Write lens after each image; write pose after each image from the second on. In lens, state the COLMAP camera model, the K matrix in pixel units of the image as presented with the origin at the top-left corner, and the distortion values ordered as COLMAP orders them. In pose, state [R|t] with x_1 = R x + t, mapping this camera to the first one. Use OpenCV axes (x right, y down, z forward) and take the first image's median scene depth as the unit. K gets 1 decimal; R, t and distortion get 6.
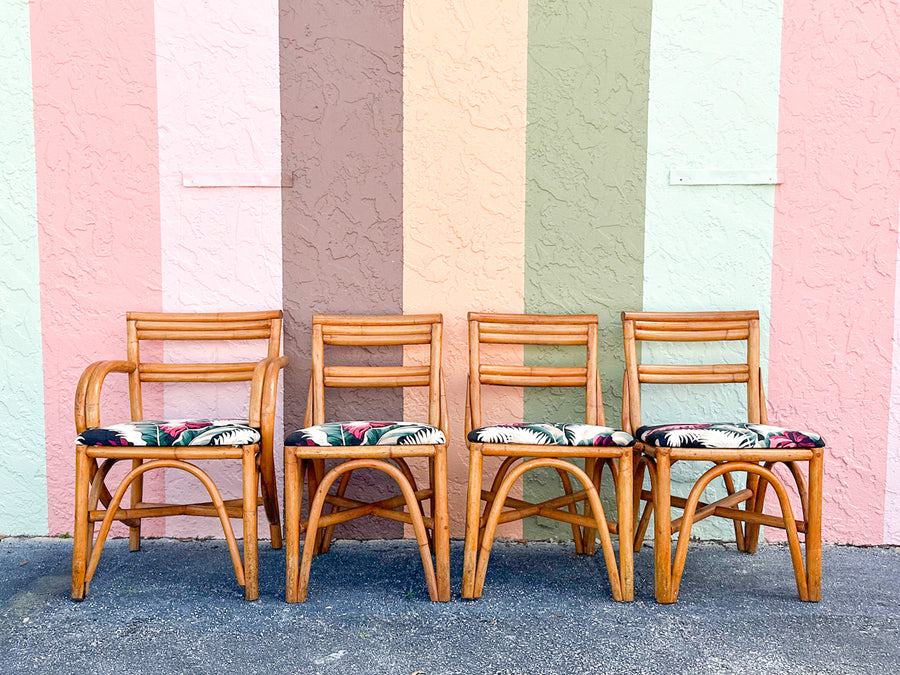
lens RADIAL K [[1077.4, 0, 411.6], [0, 1077.4, 352.5], [0, 0, 1]] dist [0.220496, -0.656441]
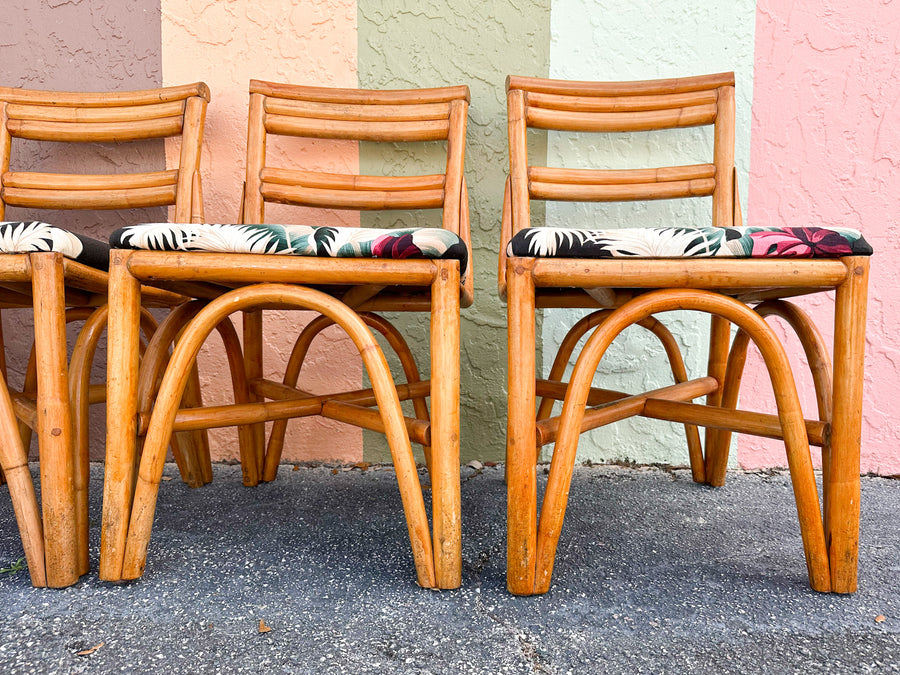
lens RADIAL K [[747.3, 0, 501.5], [0, 747.3, 361.9], [0, 0, 1]] dist [0.054181, -0.113722]
pose [[0.999974, 0.005253, 0.004989, 0.189135], [-0.005399, 0.999545, 0.029672, 0.103926], [-0.004831, -0.029698, 0.999547, 0.586241]]
